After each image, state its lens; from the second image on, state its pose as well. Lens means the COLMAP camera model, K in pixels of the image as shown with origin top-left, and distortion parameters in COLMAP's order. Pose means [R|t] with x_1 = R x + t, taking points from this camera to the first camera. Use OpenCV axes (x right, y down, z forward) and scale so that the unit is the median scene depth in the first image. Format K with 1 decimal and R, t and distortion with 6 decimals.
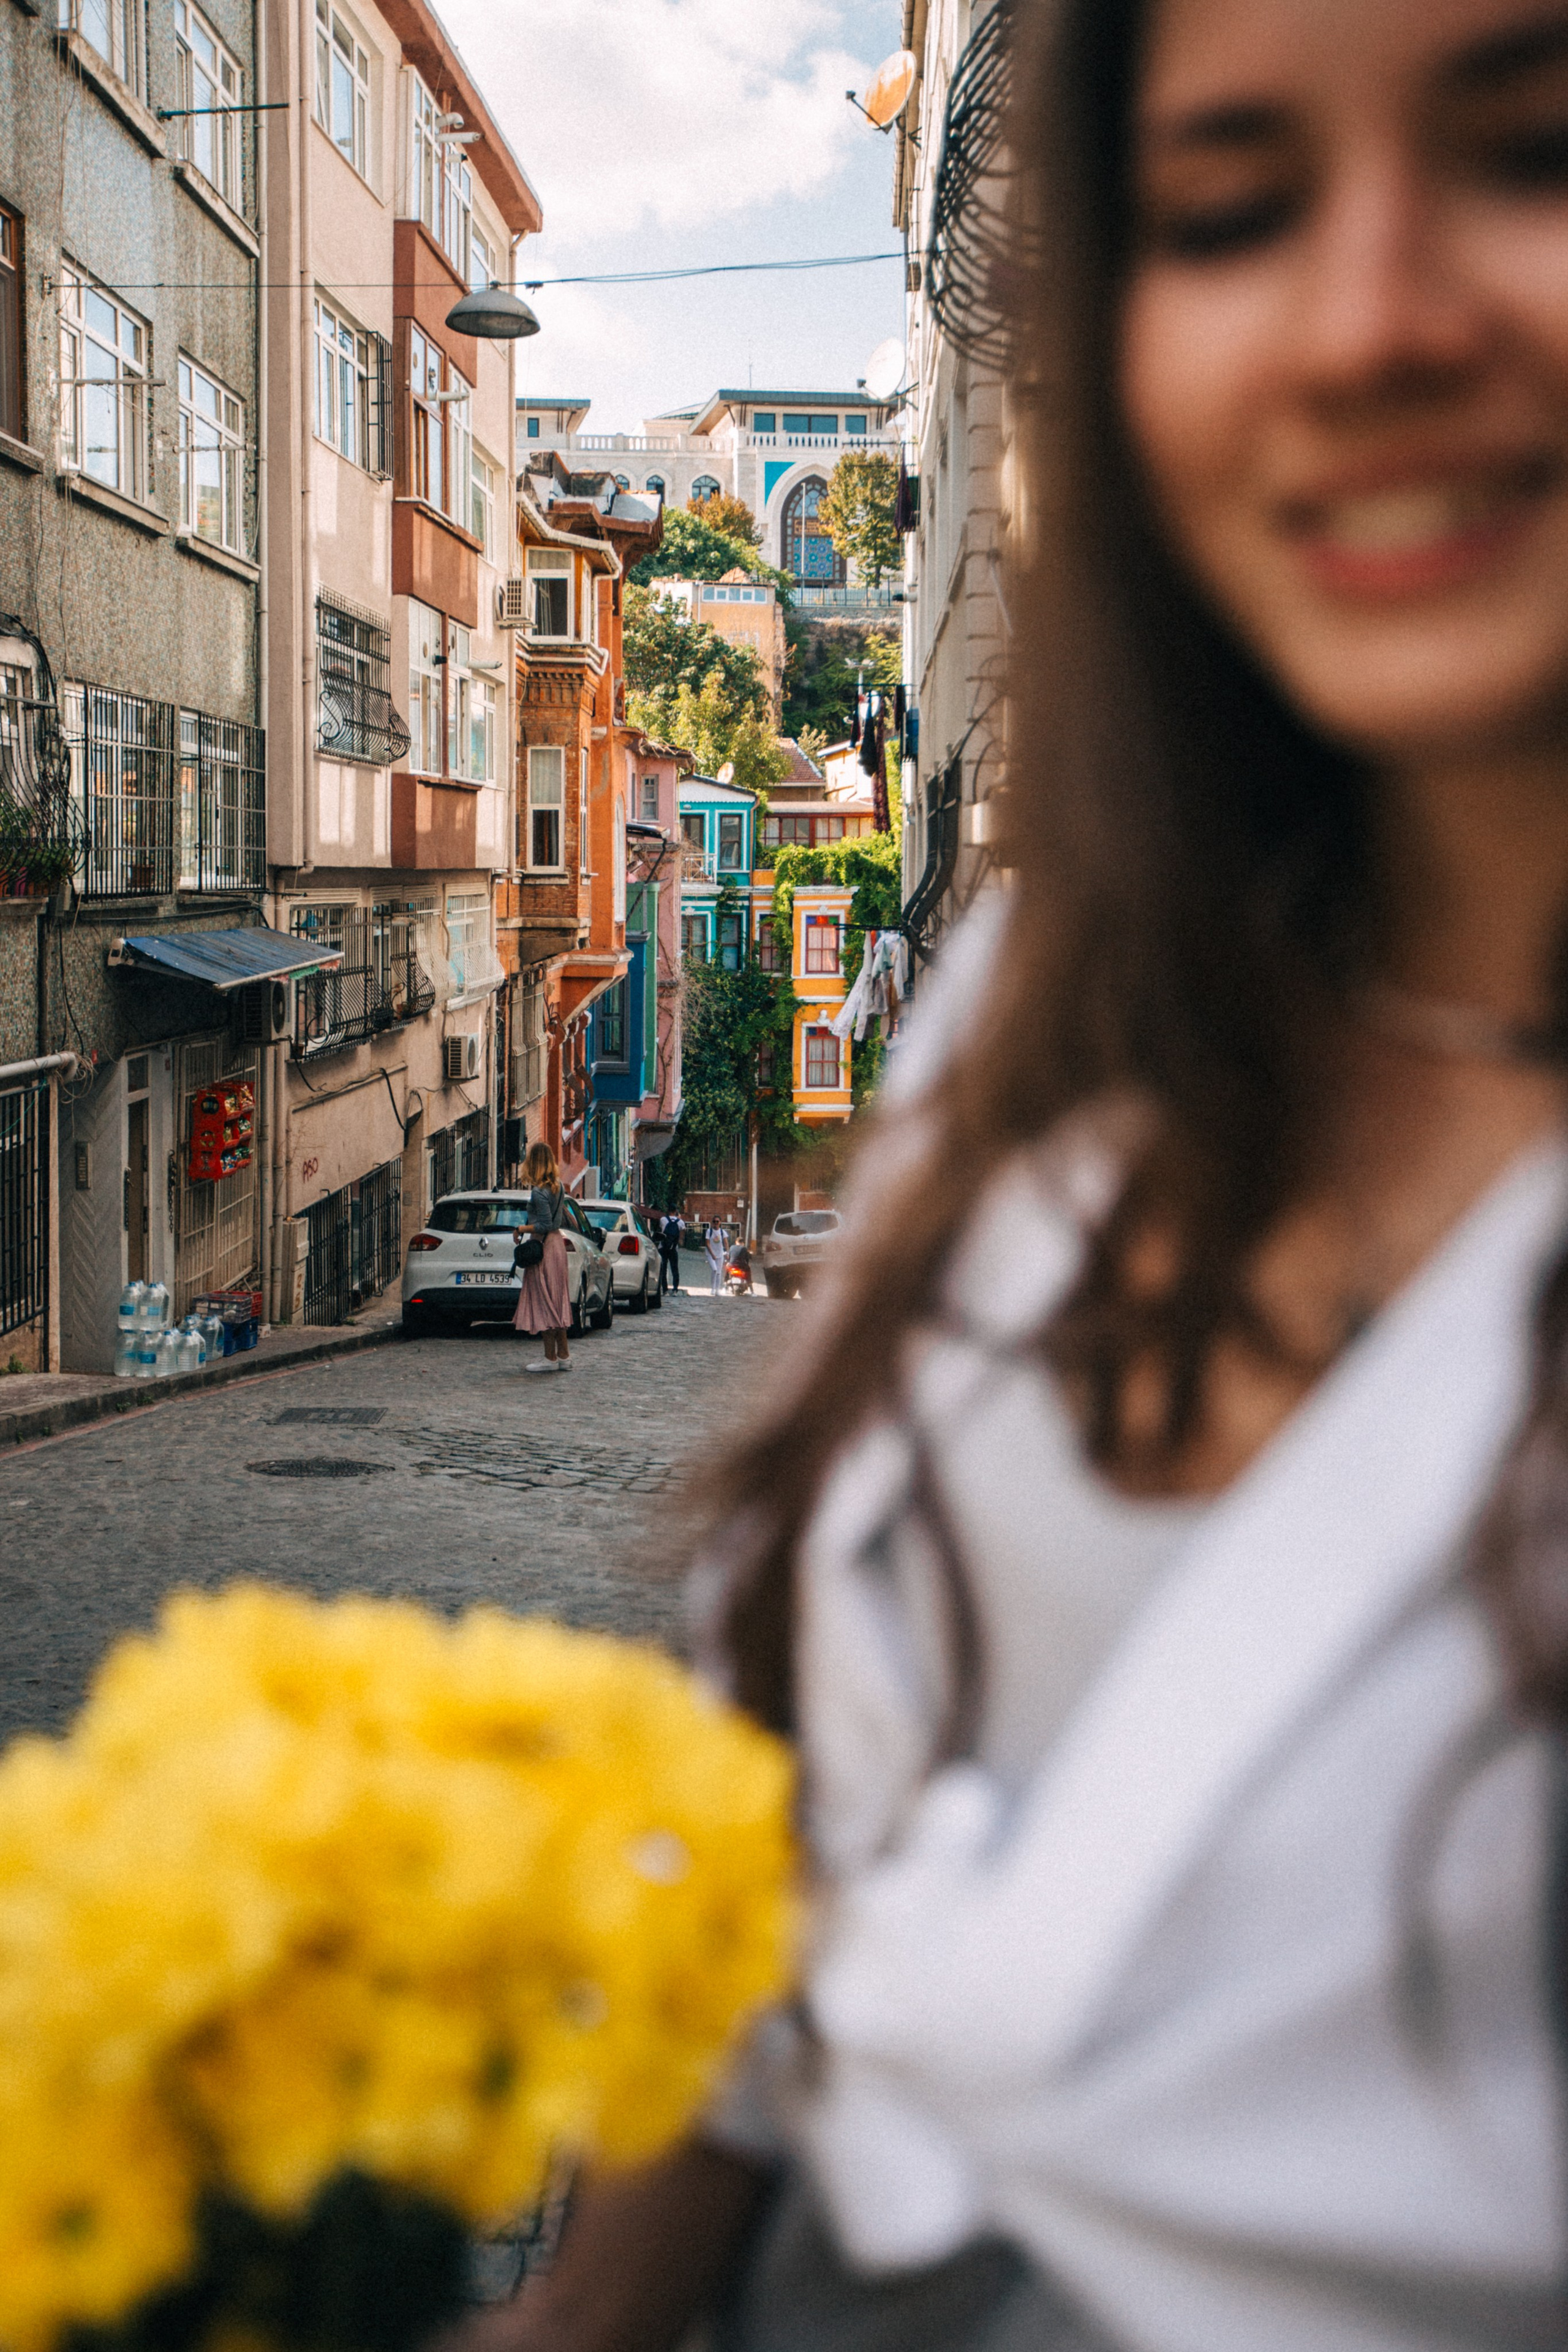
lens RADIAL K [[6521.4, 0, 784.0], [0, 6521.4, 1176.0], [0, 0, 1]] dist [0.339748, 0.079339]
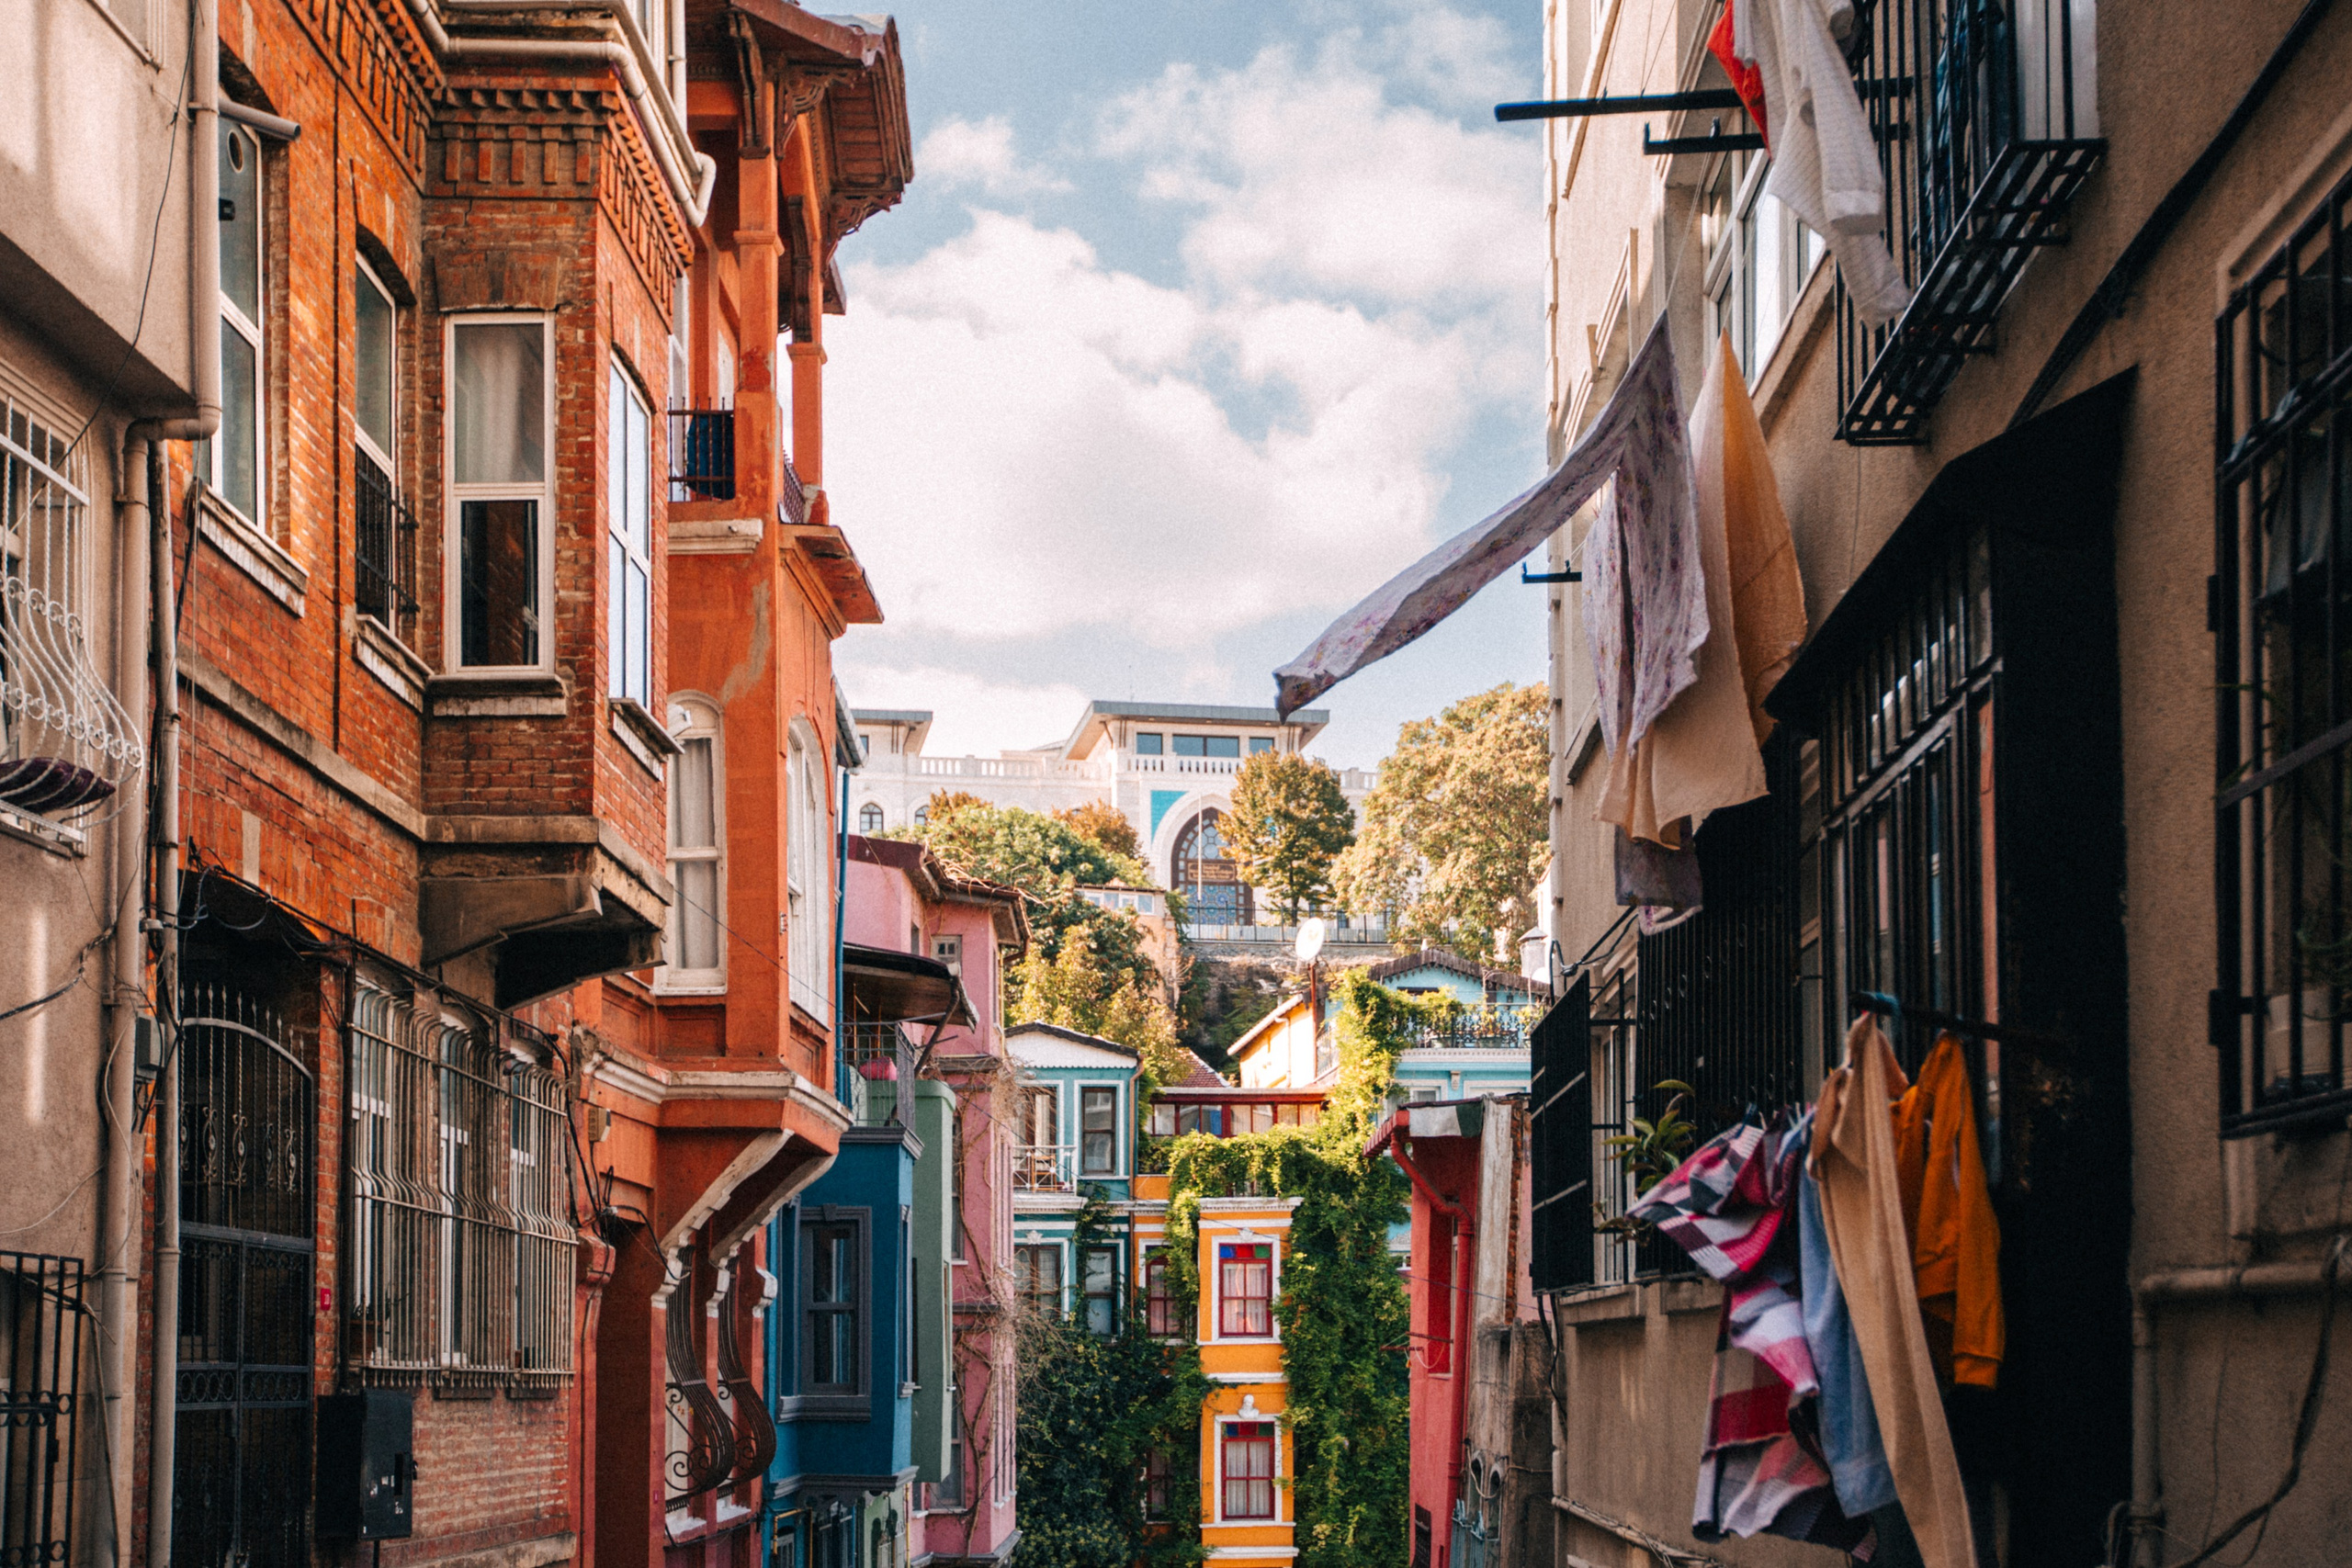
lens RADIAL K [[6520.8, 0, 1176.0], [0, 6520.8, 784.0], [0, 0, 1]] dist [0.339748, 0.079339]
pose [[0.999947, -0.010272, 0.000915, -0.000909], [0.010300, 0.990311, -0.138484, 0.003444], [0.000516, 0.138486, 0.990364, 0.366126]]
